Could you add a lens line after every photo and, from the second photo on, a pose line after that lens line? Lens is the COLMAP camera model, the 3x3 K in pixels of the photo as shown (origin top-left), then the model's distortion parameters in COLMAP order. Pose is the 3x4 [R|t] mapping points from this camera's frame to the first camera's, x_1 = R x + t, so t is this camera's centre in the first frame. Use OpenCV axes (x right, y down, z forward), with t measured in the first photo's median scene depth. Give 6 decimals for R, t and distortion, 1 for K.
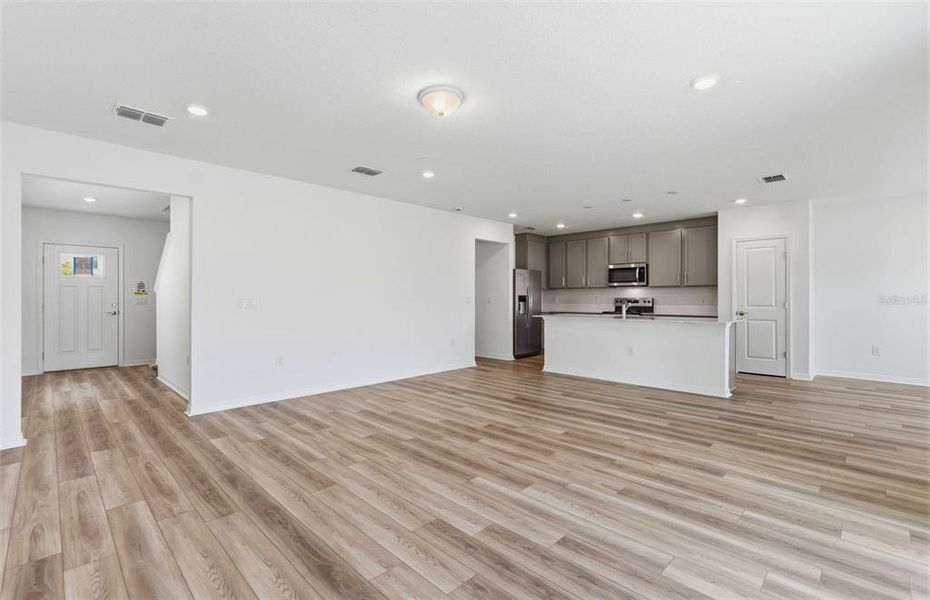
lens RADIAL K [[417.4, 0, 465.0], [0, 417.4, 299.7], [0, 0, 1]] dist [0.000071, 0.000097]
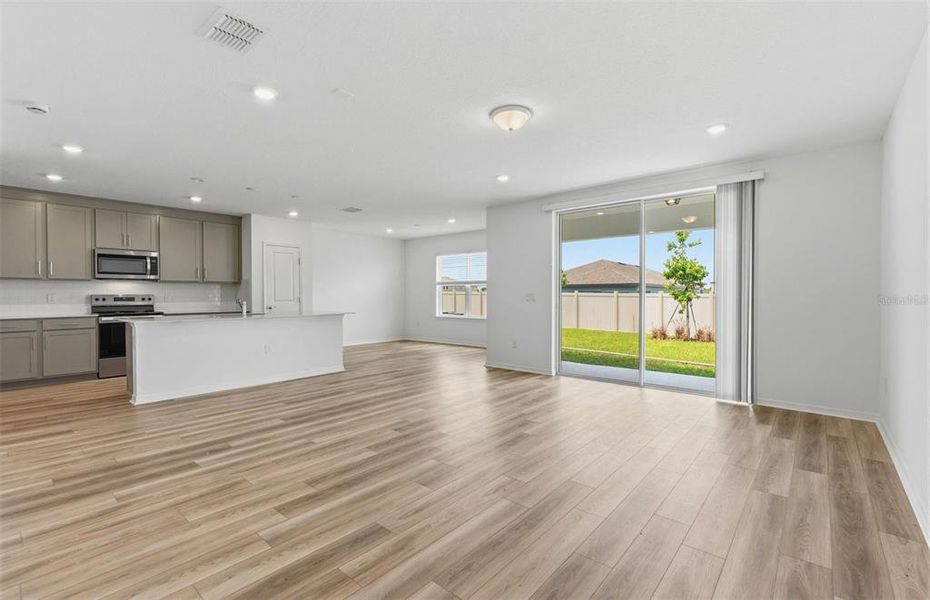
lens RADIAL K [[417.4, 0, 465.6], [0, 417.4, 296.4], [0, 0, 1]] dist [0.000071, 0.000097]
pose [[-0.079839, -0.005381, 0.996793, -0.762021], [0.006589, 0.999961, 0.005925, -0.002246], [-0.996786, 0.007041, -0.079800, 0.788600]]
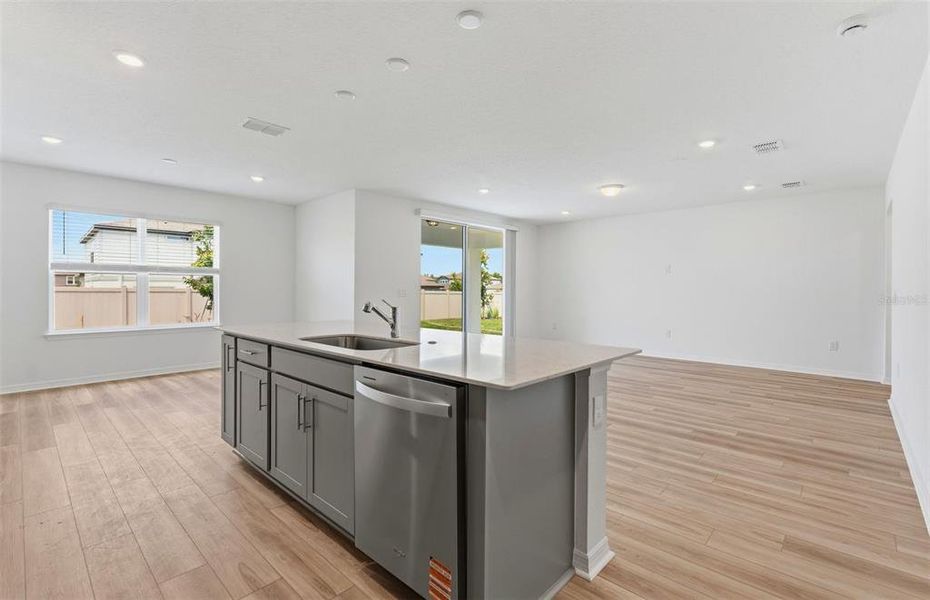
lens RADIAL K [[417.4, 0, 469.0], [0, 417.4, 303.0], [0, 0, 1]] dist [0.000071, 0.000097]
pose [[-0.999056, -0.006689, -0.042928, 0.430591], [-0.008146, 0.999393, 0.033862, -0.006654], [0.042675, 0.034179, -0.998504, 1.881546]]
